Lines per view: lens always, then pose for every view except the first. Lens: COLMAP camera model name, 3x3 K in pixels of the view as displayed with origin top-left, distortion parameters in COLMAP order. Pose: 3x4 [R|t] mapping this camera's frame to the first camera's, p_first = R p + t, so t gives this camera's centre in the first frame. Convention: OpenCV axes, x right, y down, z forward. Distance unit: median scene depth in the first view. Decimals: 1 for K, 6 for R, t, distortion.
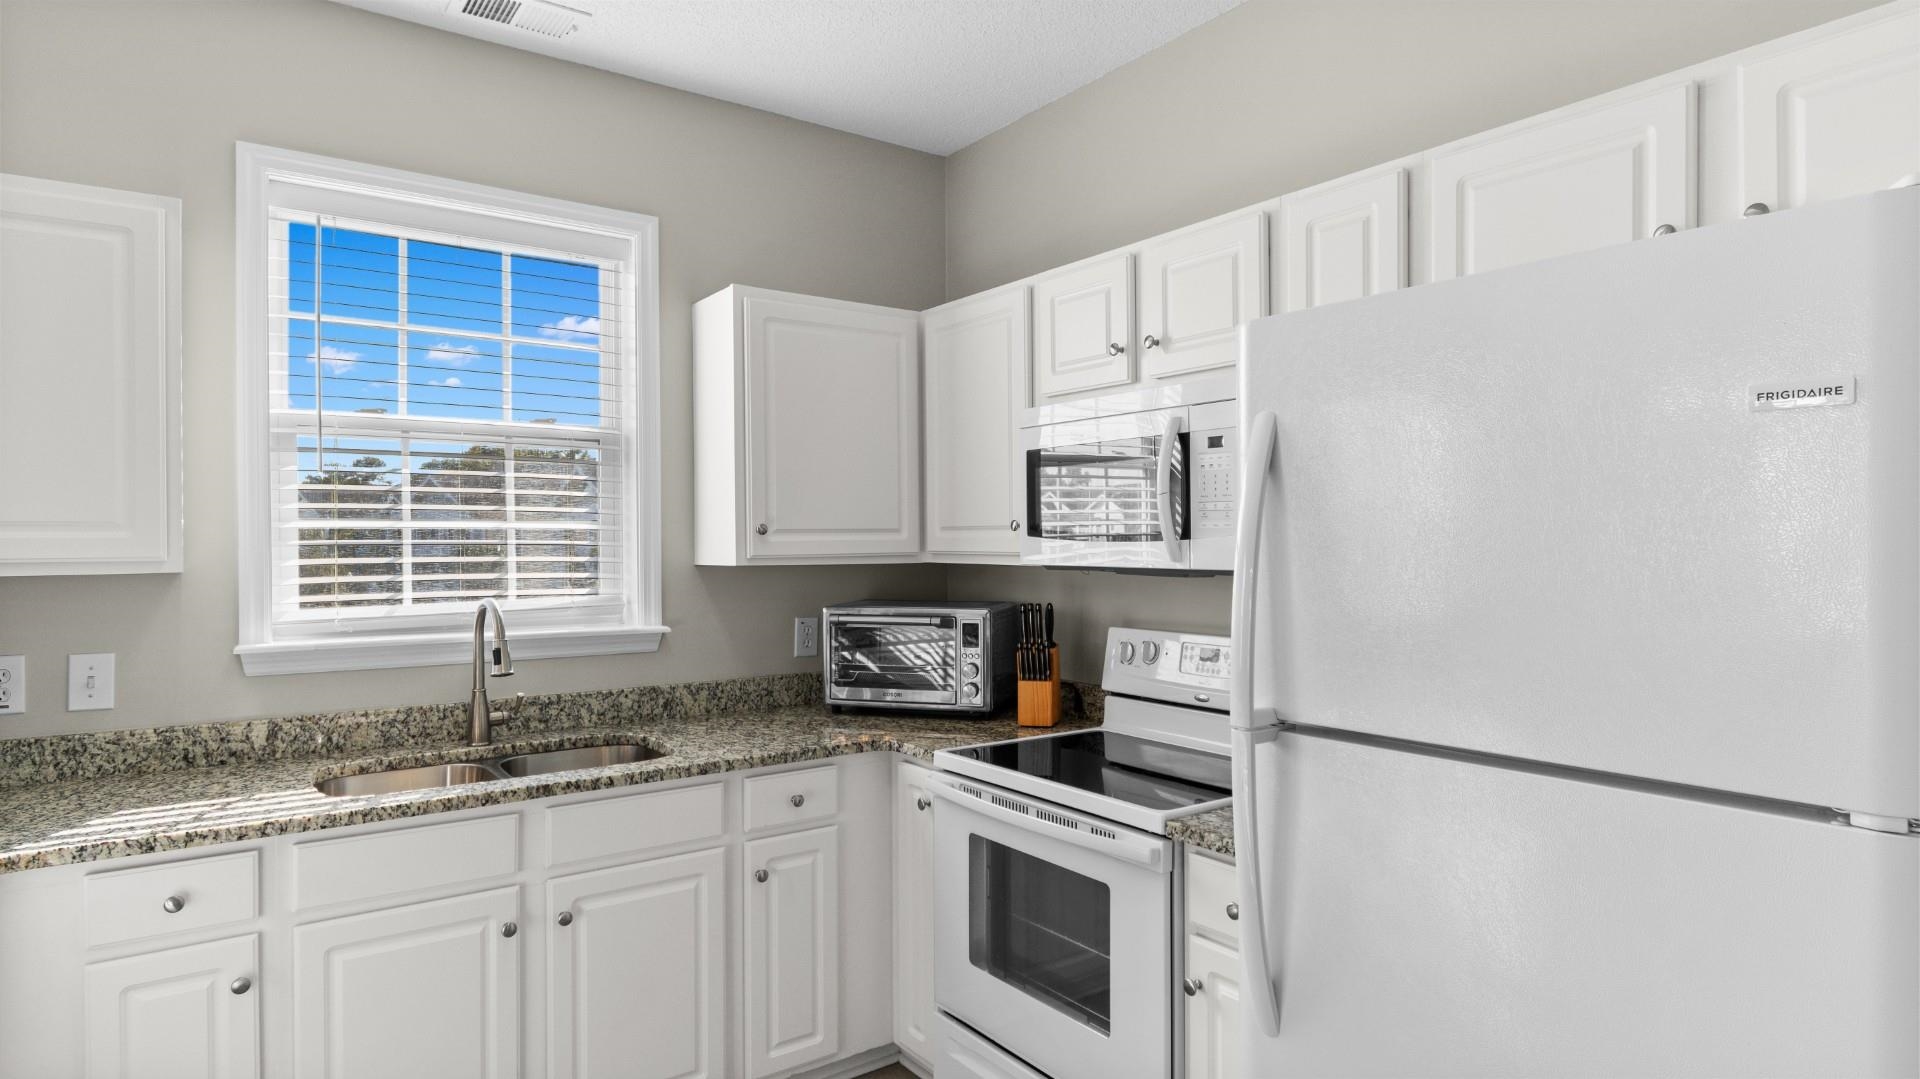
lens RADIAL K [[1047.2, 0, 980.3], [0, 1047.2, 533.9], [0, 0, 1]] dist [-0.001232, -0.000918]
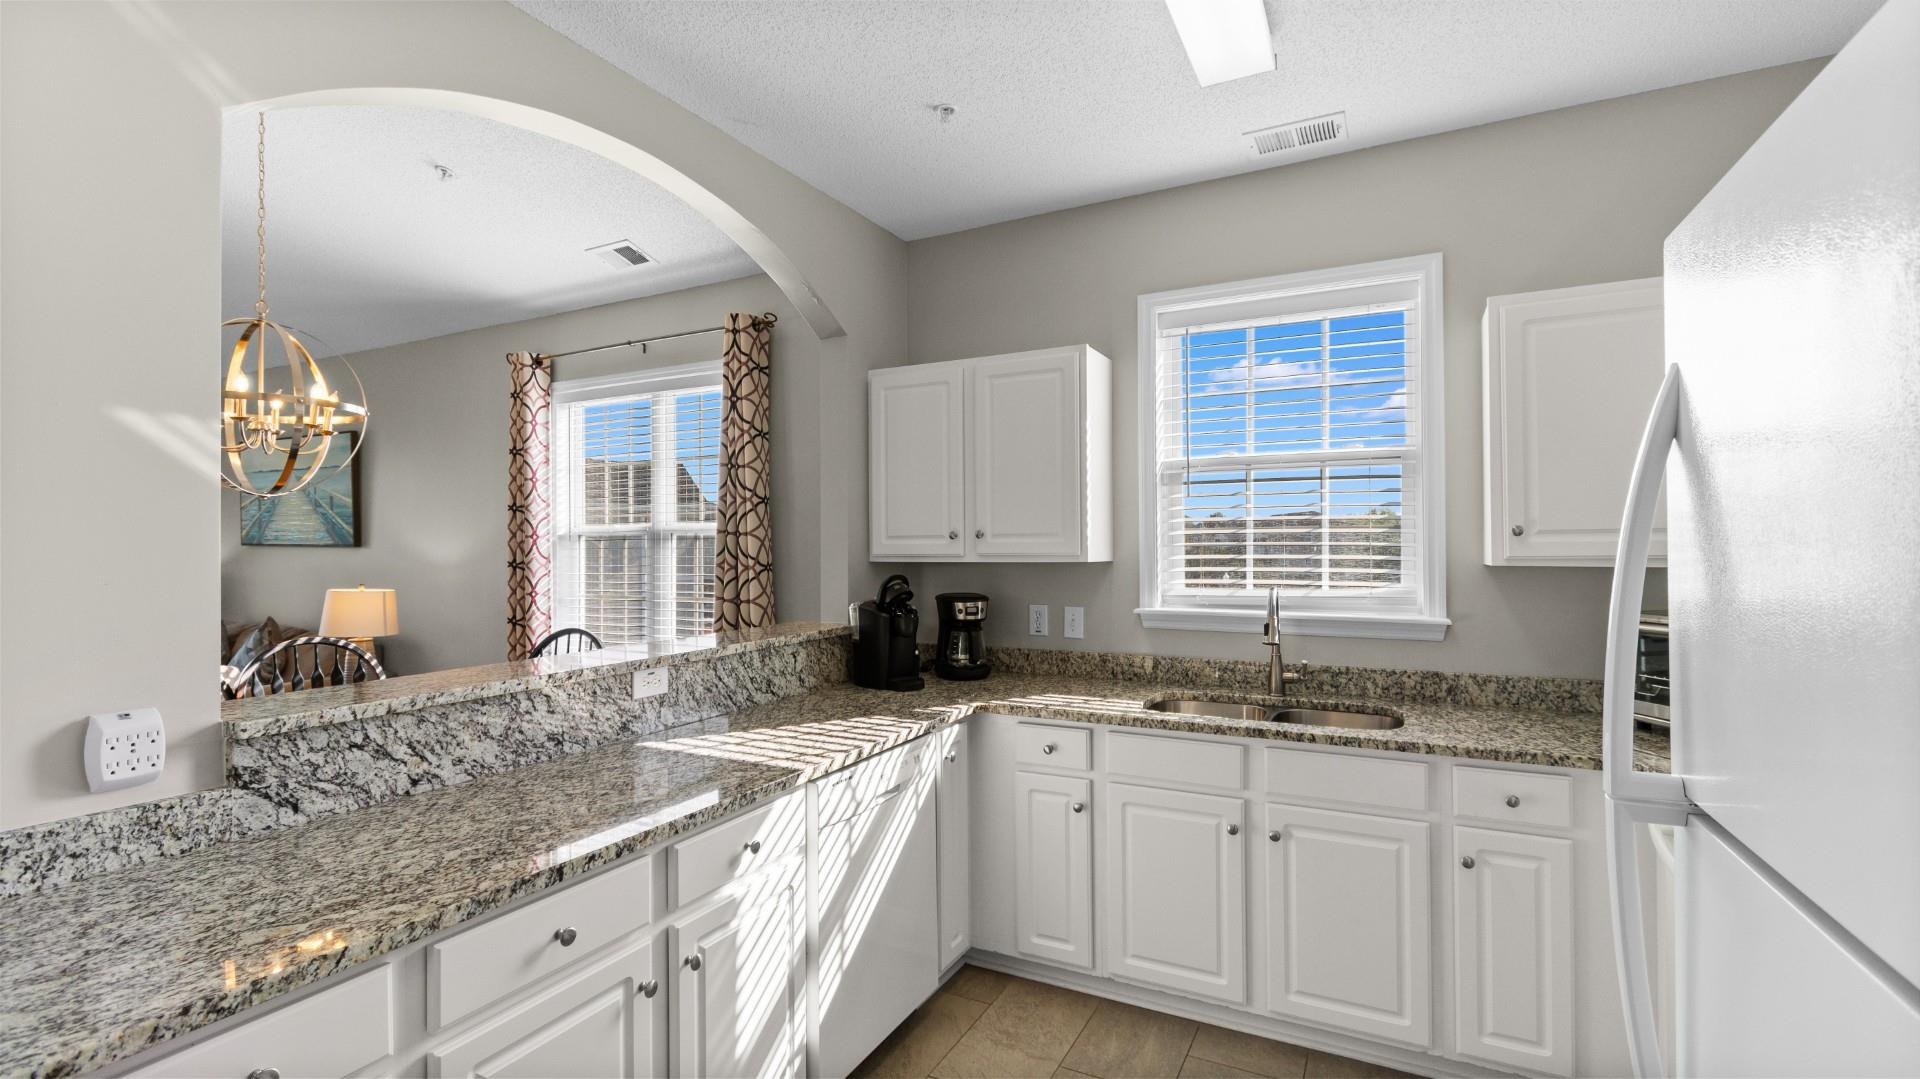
lens RADIAL K [[831.4, 0, 971.9], [0, 831.4, 540.7], [0, 0, 1]] dist [0.000210, -0.000348]
pose [[0.452370, -0.004790, -0.891818, 0.293851], [0.009864, 0.999951, -0.000367, 0.000414], [0.891776, -0.008631, 0.452395, 0.174445]]
